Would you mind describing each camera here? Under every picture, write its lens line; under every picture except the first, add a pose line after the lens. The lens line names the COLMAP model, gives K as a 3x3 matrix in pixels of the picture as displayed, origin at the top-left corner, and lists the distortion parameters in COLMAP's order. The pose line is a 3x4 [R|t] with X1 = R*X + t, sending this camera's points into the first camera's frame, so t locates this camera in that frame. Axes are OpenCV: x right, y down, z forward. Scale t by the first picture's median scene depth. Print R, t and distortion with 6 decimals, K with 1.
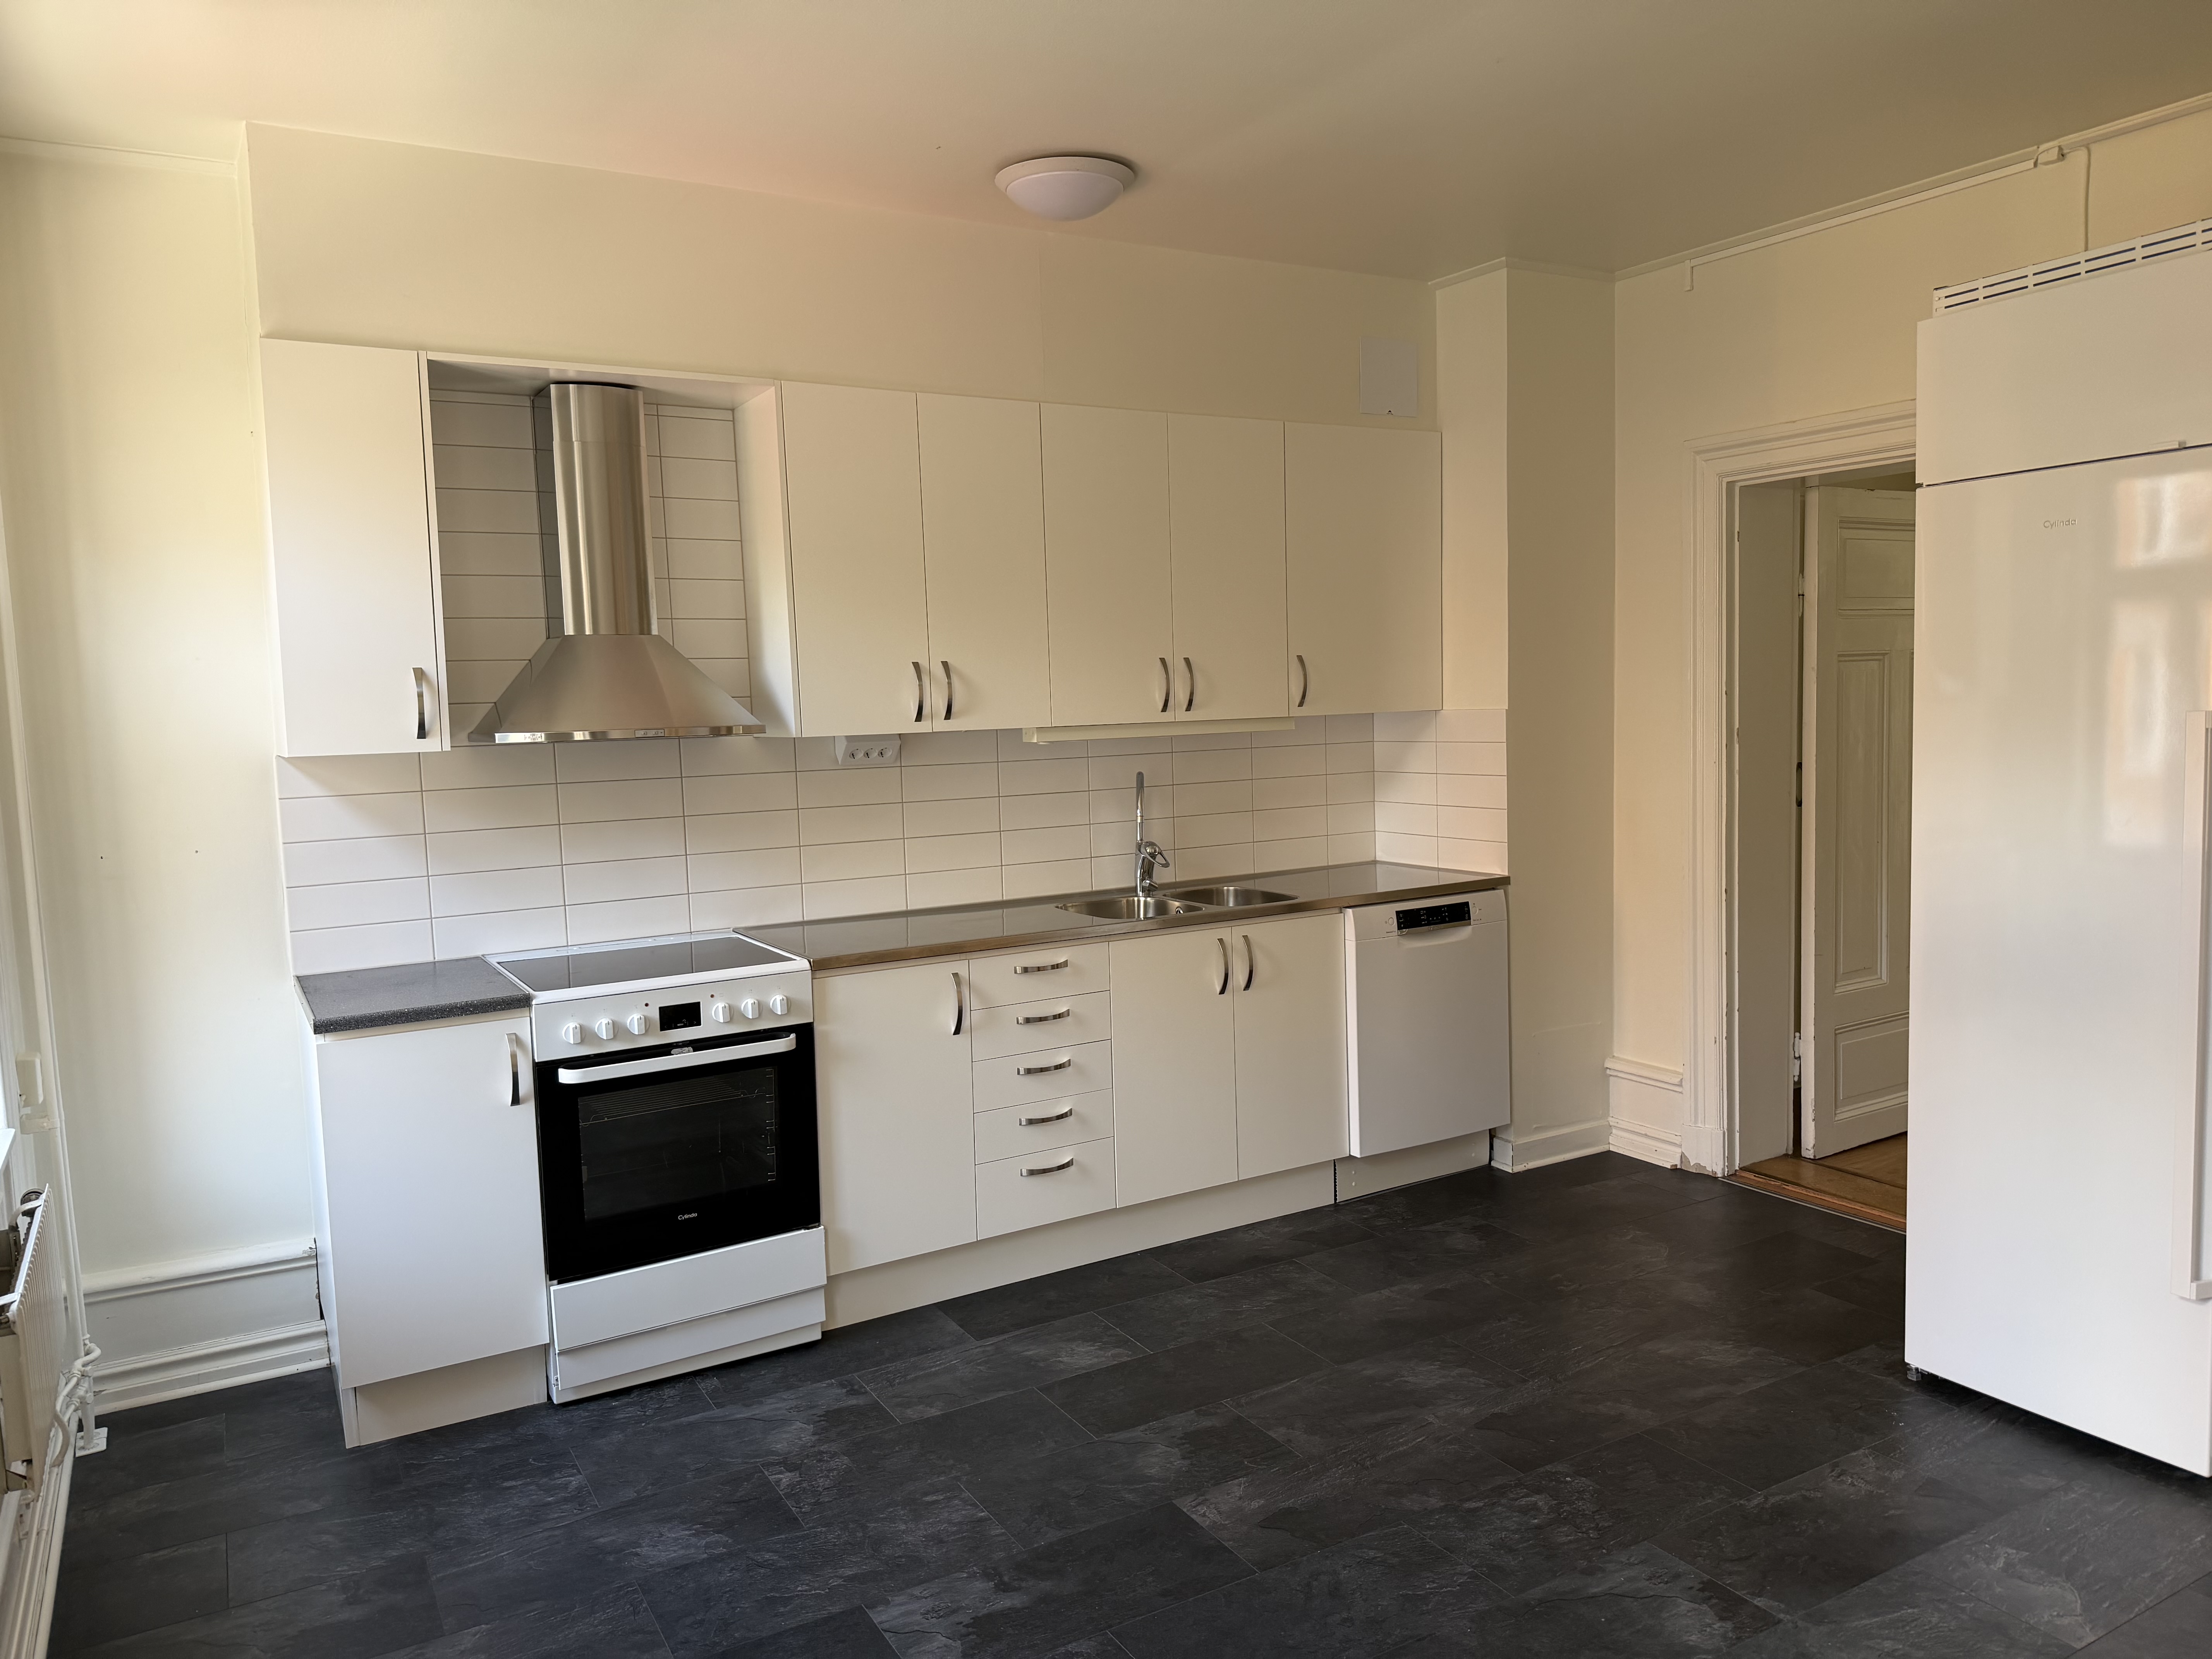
lens RADIAL K [[1554.1, 0, 1105.7], [0, 1554.1, 821.2], [0, 0, 1]] dist [0.000551, -0.001764]
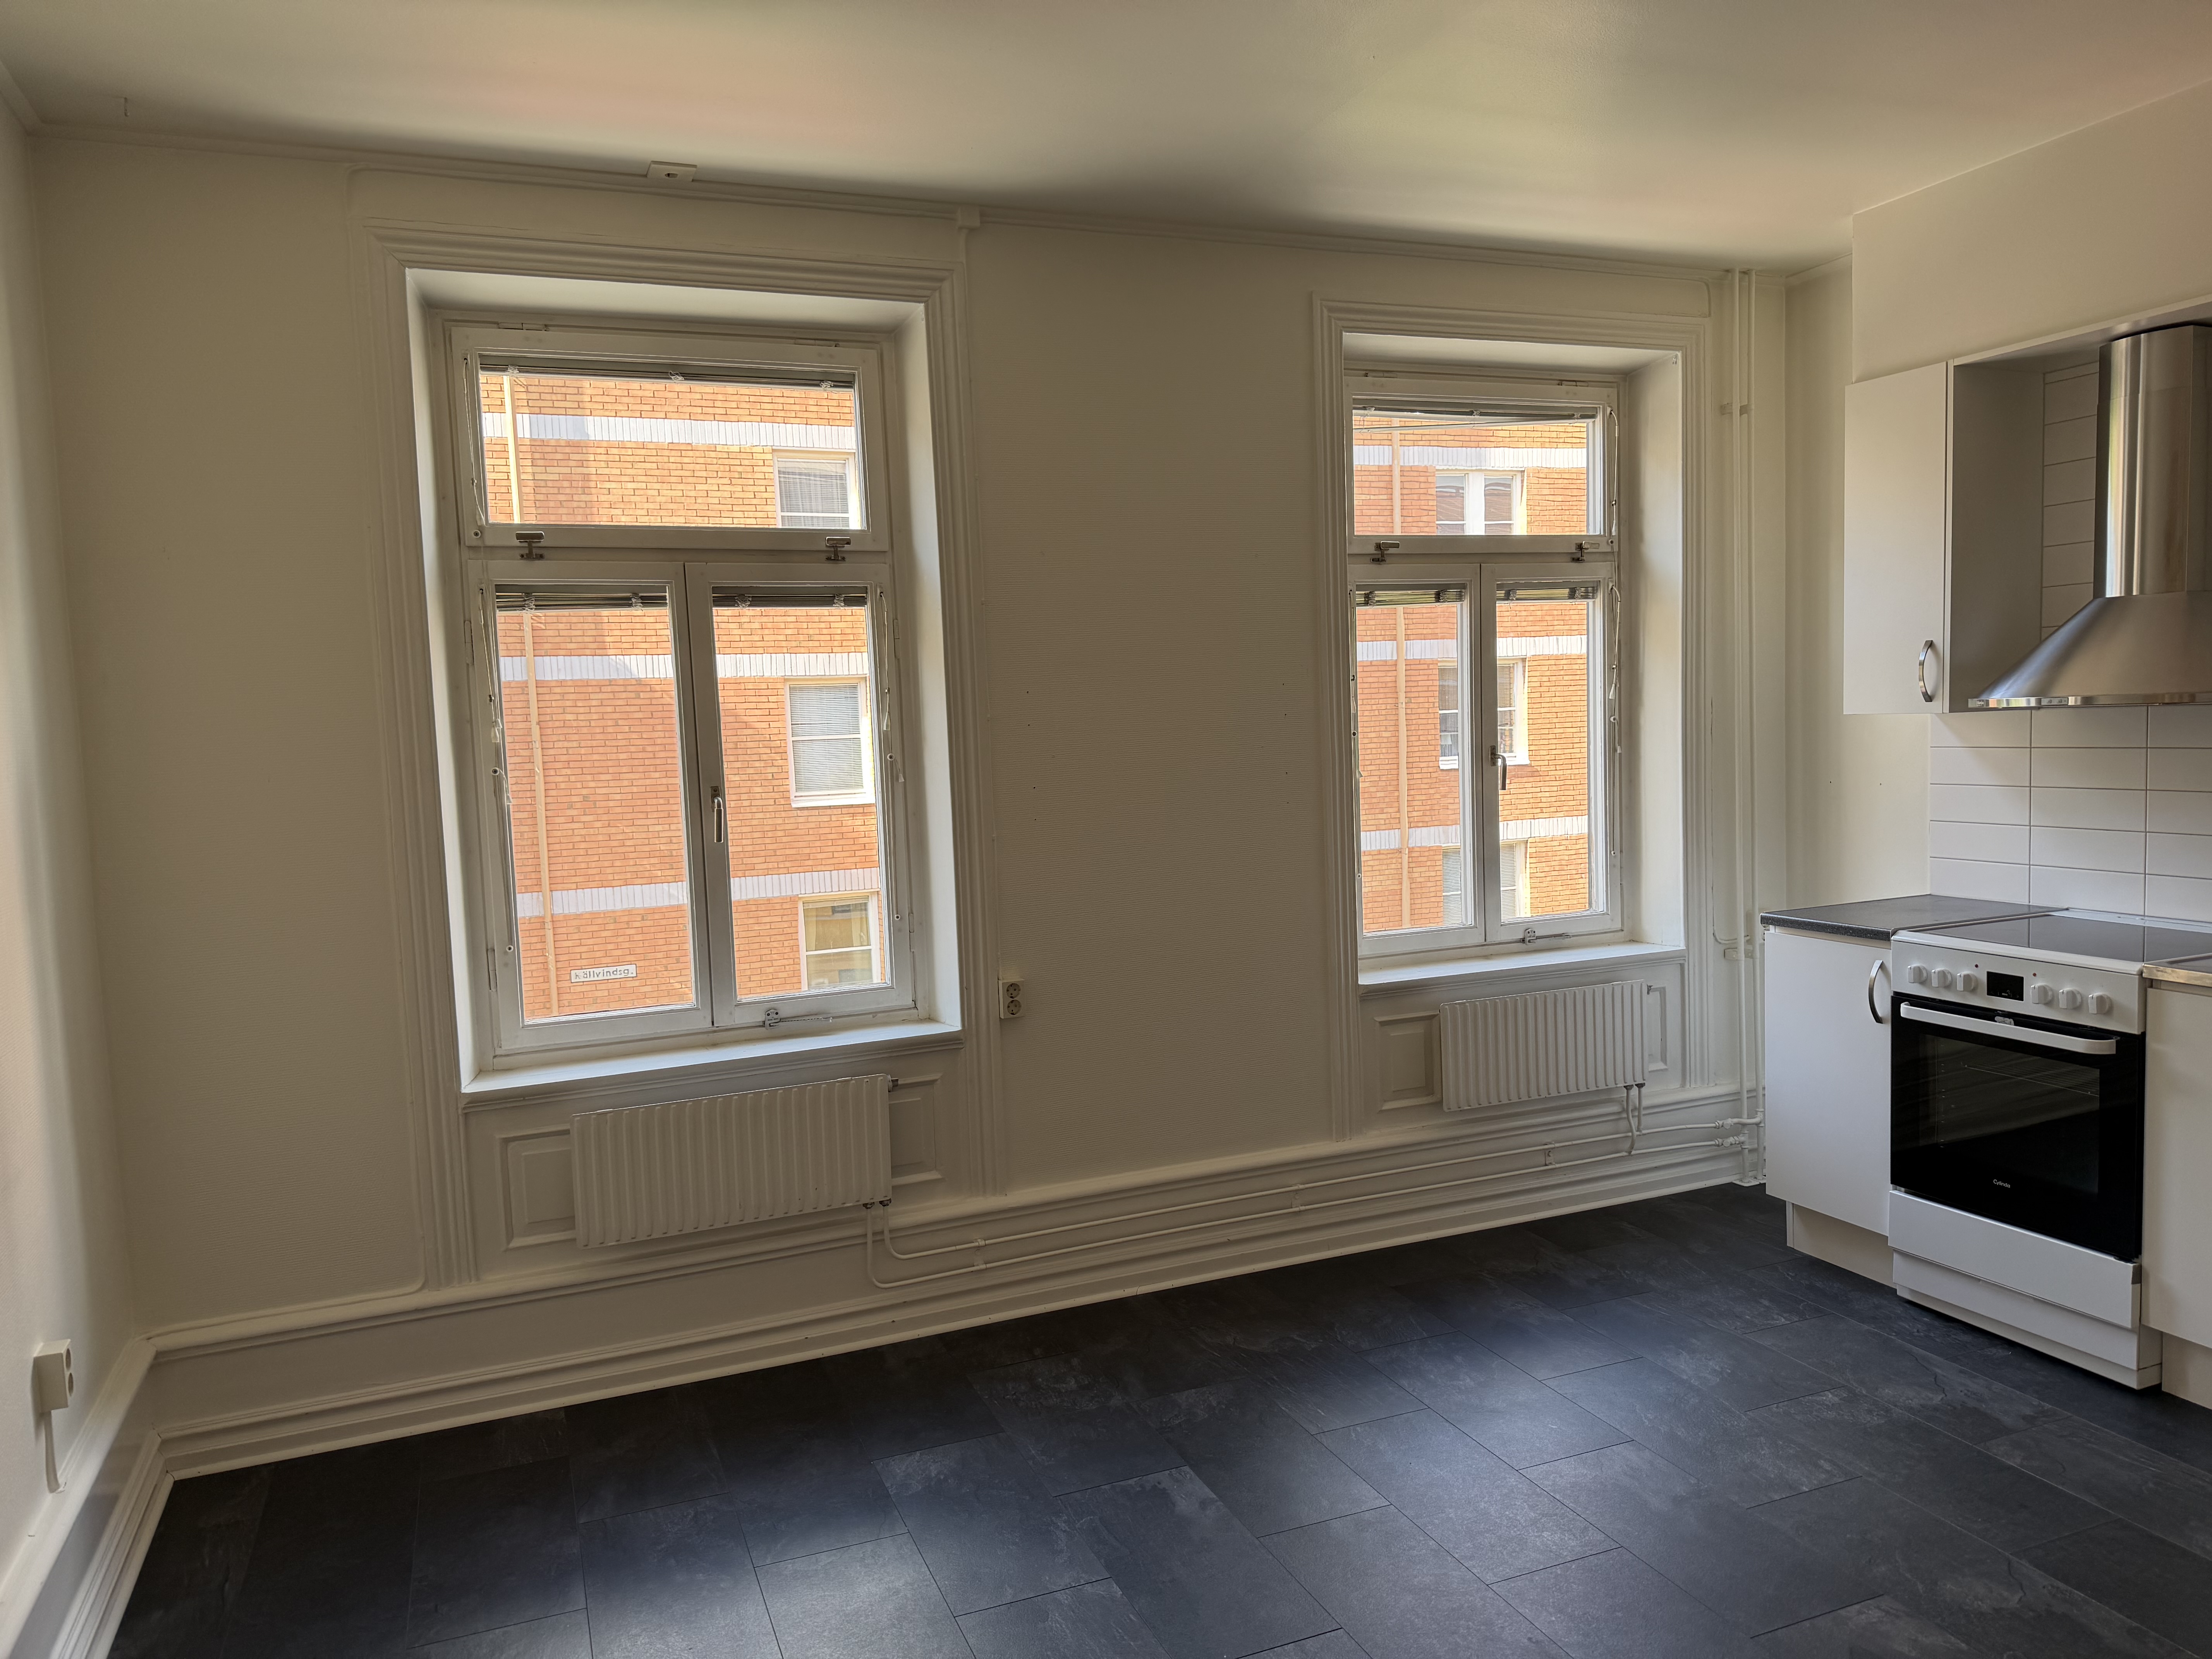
lens RADIAL K [[1554.1, 0, 1122.1], [0, 1554.1, 838.3], [0, 0, 1]] dist [0.000551, -0.001764]
pose [[-0.143261, 0.114188, -0.983076, 0.791255], [-0.034809, 0.992126, 0.120312, -0.070768], [0.989073, 0.051455, -0.138158, 0.571820]]
